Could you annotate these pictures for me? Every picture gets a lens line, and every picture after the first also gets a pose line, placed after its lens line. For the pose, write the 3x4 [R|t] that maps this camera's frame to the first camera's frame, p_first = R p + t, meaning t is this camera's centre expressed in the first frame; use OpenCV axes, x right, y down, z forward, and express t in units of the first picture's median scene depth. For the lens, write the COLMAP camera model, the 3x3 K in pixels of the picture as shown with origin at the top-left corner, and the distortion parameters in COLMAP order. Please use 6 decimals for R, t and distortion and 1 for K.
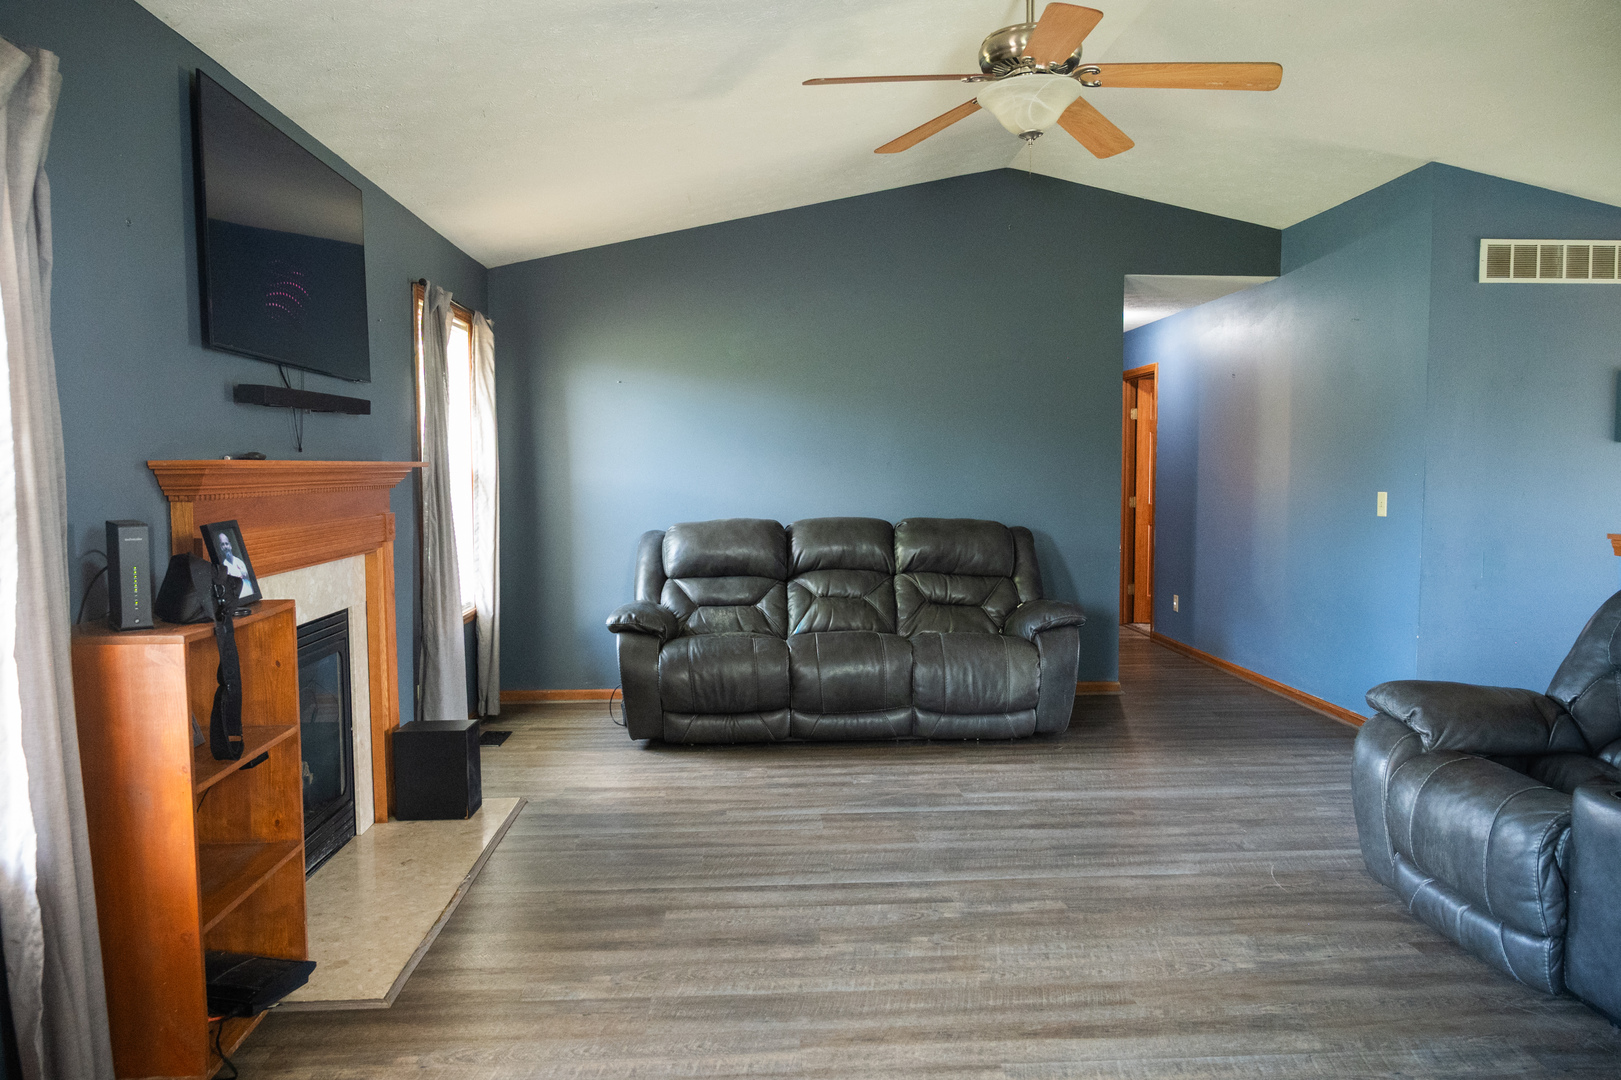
lens RADIAL K [[1099.9, 0, 810.5], [0, 1099.9, 540.0], [0, 0, 1]] dist [-0.011743, -0.001360]
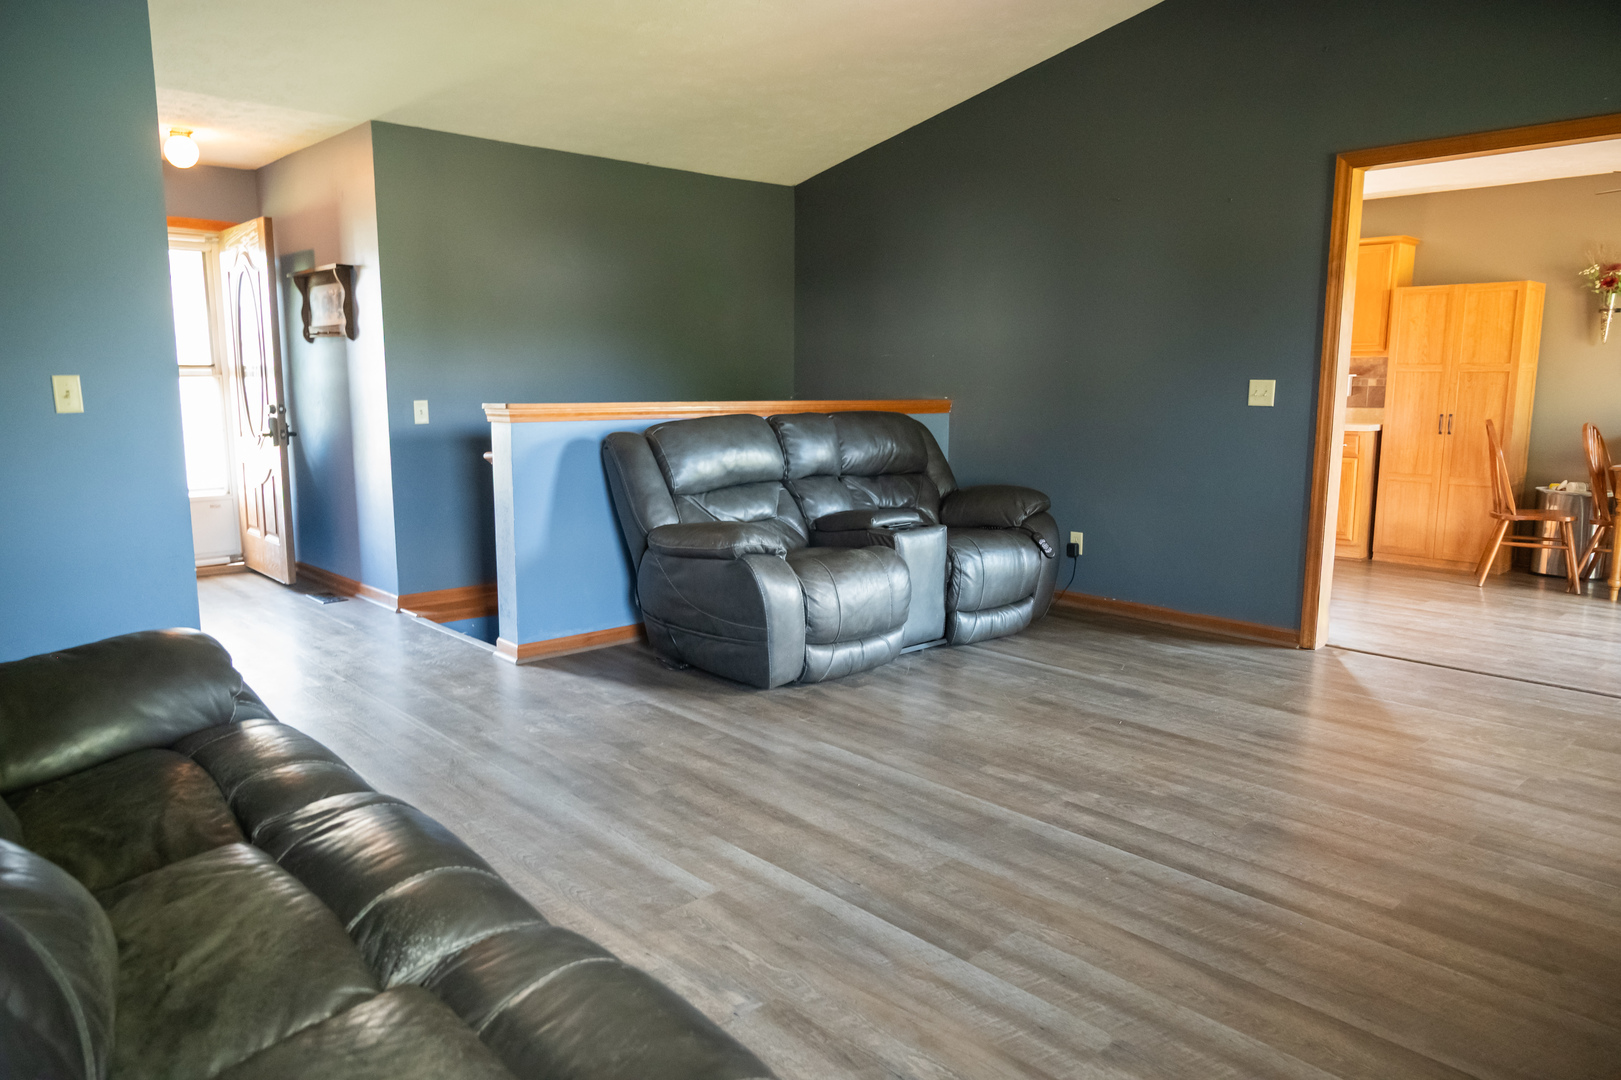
lens RADIAL K [[1099.9, 0, 810.5], [0, 1099.9, 540.0], [0, 0, 1]] dist [-0.011743, -0.001360]
pose [[-0.642033, -0.109873, 0.758763, -0.367480], [0.052471, 0.981060, 0.186462, -0.063800], [-0.764879, 0.159528, -0.624108, 1.528327]]
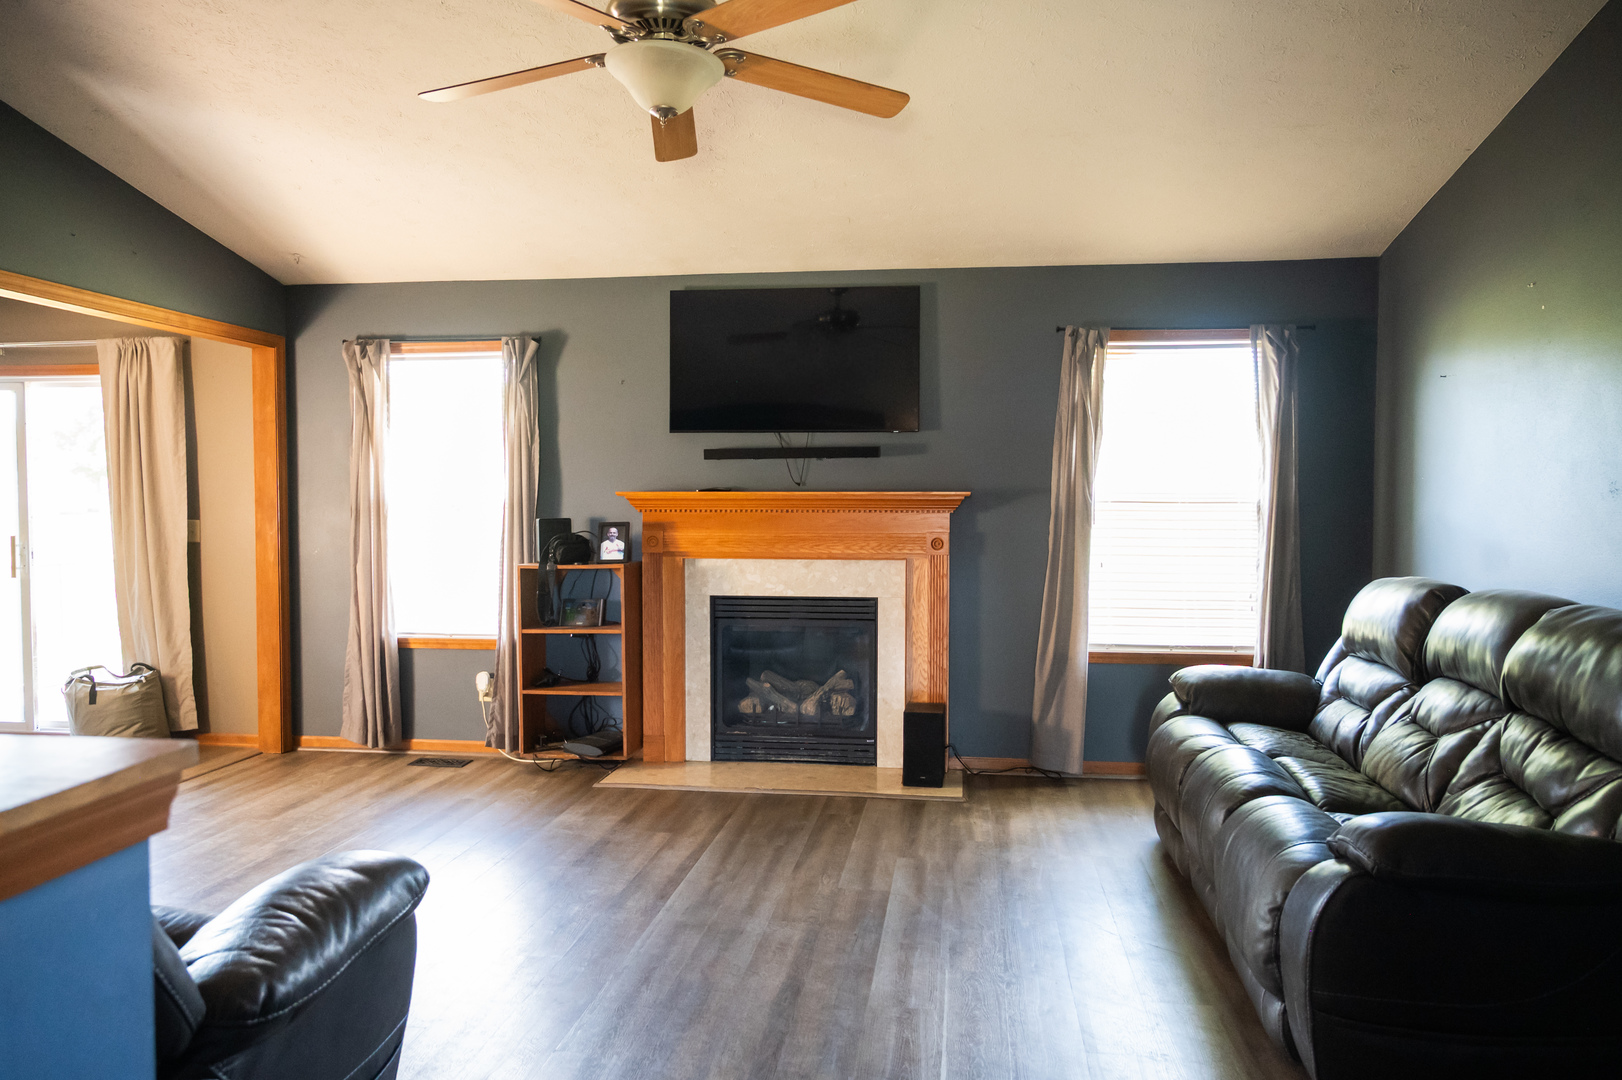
lens RADIAL K [[1100.6, 0, 811.0], [0, 1100.6, 540.0], [0, 0, 1]] dist [-0.011743, -0.001360]
pose [[-0.184946, 0.040278, -0.981923, 0.977757], [-0.071270, 0.995979, 0.054278, -0.082065], [0.980161, 0.080020, -0.181332, 1.208259]]
